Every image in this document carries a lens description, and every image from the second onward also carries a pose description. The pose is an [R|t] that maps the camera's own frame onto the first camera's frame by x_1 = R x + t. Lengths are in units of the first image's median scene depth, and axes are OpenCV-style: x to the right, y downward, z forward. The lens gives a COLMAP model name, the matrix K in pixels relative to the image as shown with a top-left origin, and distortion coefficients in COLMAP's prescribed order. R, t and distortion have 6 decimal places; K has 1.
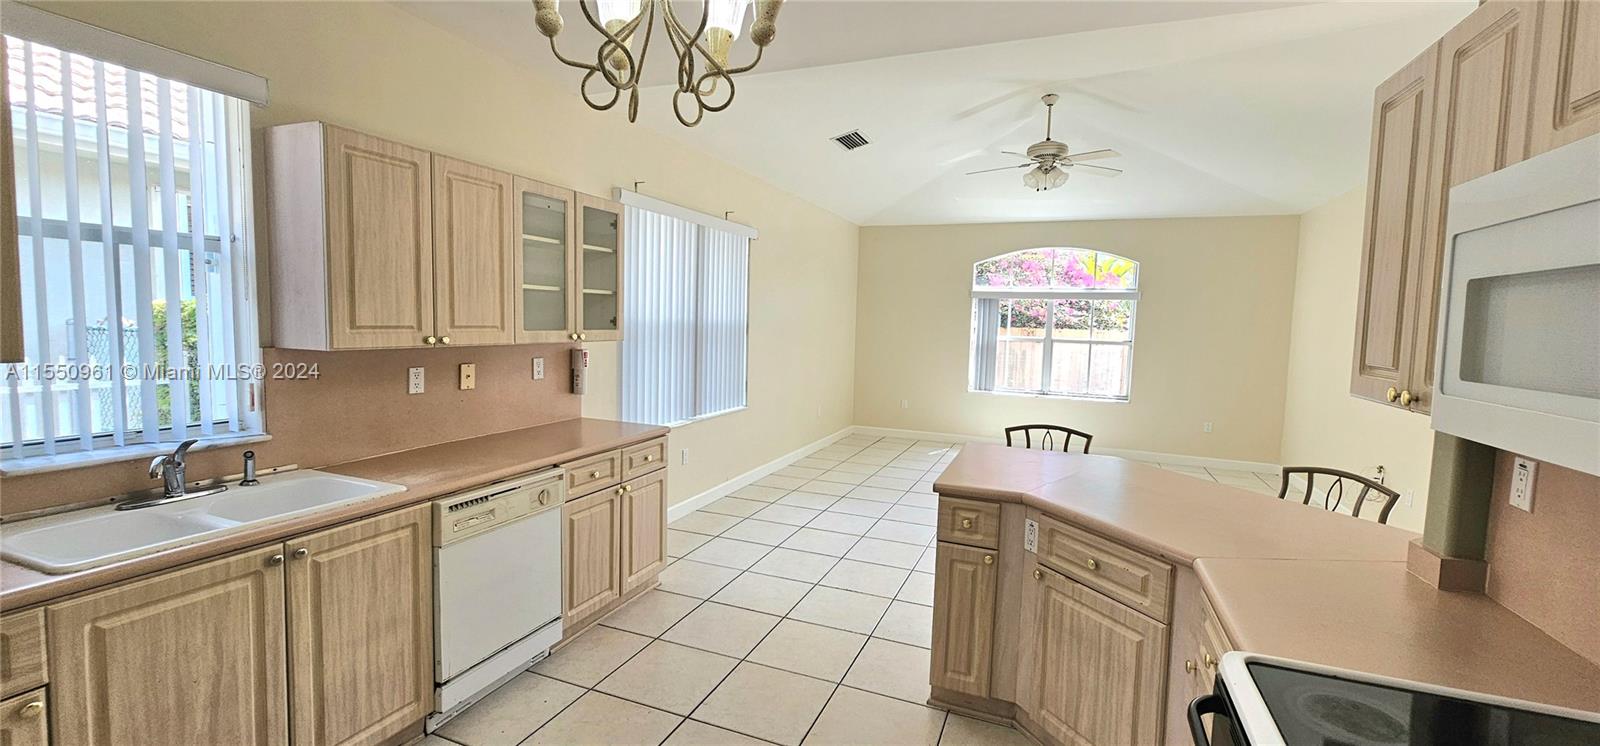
lens RADIAL K [[658.7, 0, 803.6], [0, 658.7, 369.5], [0, 0, 1]] dist [0.000862, 0.001415]
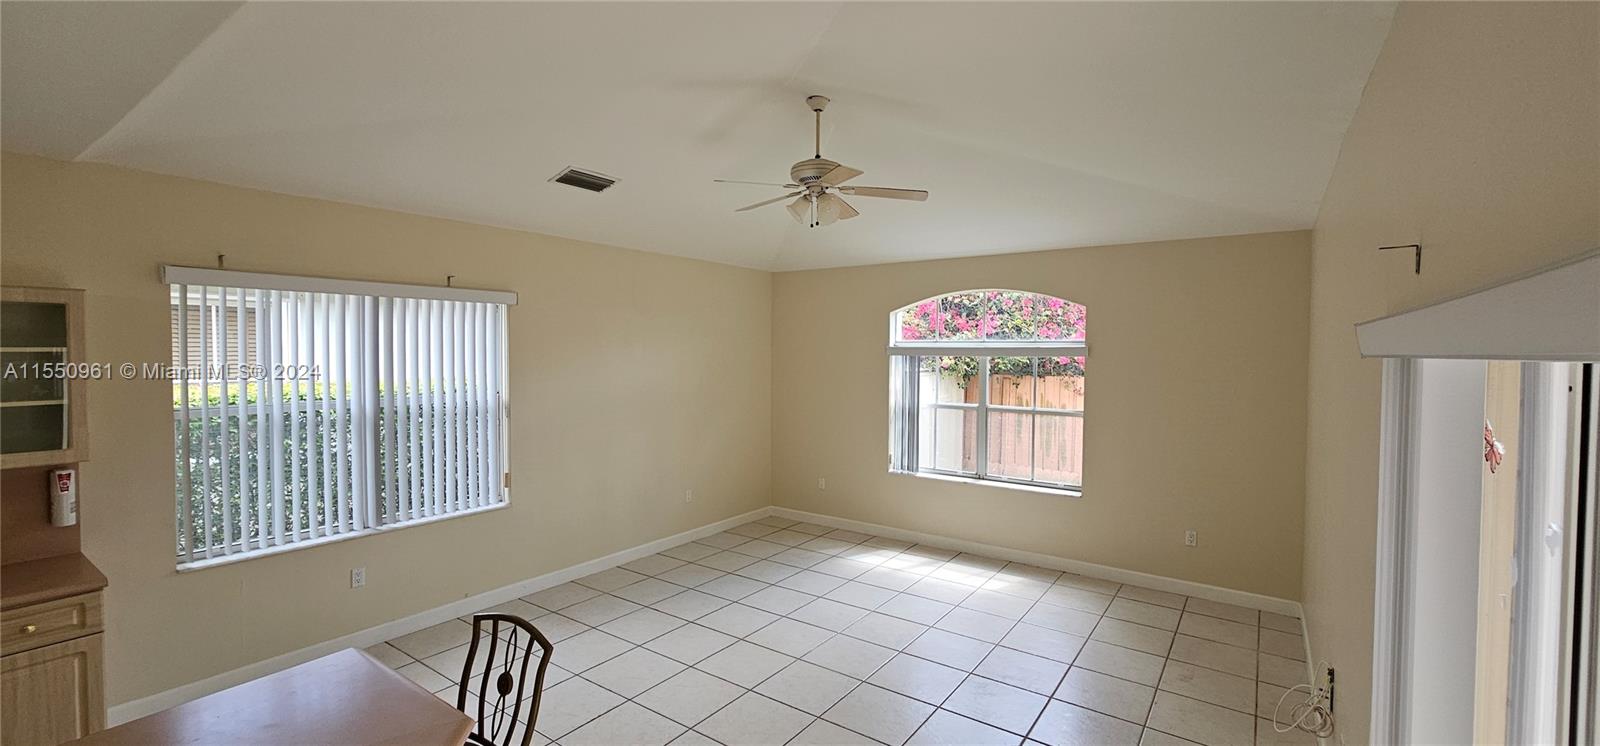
lens RADIAL K [[658.7, 0, 800.1], [0, 658.7, 371.3], [0, 0, 1]] dist [0.000862, 0.001415]
pose [[0.972140, -0.013818, -0.233995, 0.811784], [0.002547, 0.998825, -0.048402, -0.121970], [0.234389, 0.046458, 0.971032, 0.469772]]
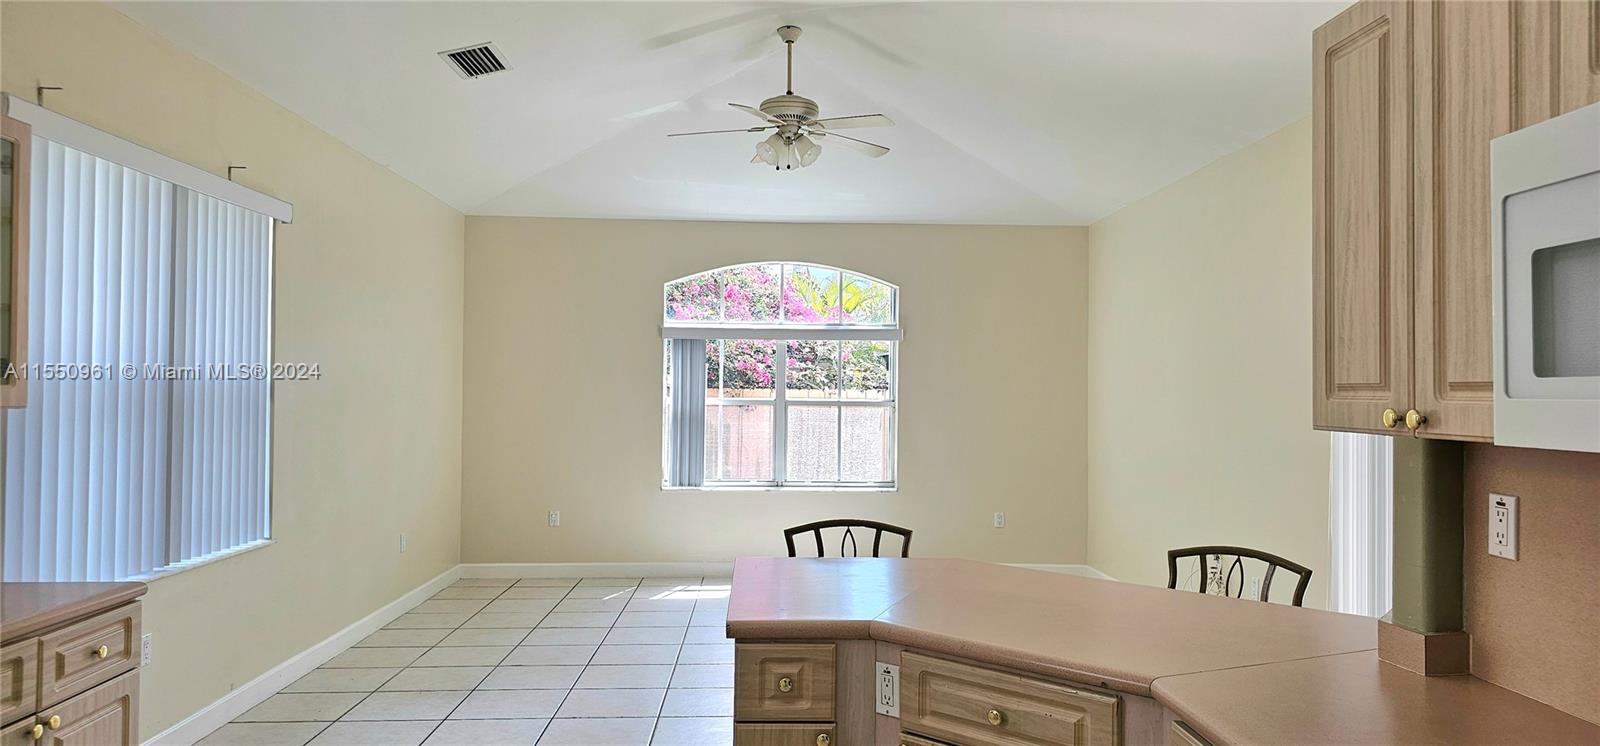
lens RADIAL K [[1079.4, 0, 815.2], [0, 1079.4, 376.5], [0, 0, 1]] dist [0.049381, -0.021841]
pose [[0.907445, -0.014295, 0.419927, -0.099759], [0.049294, 0.996141, -0.072612, 0.020550], [-0.417269, 0.086591, 0.904648, 0.054161]]
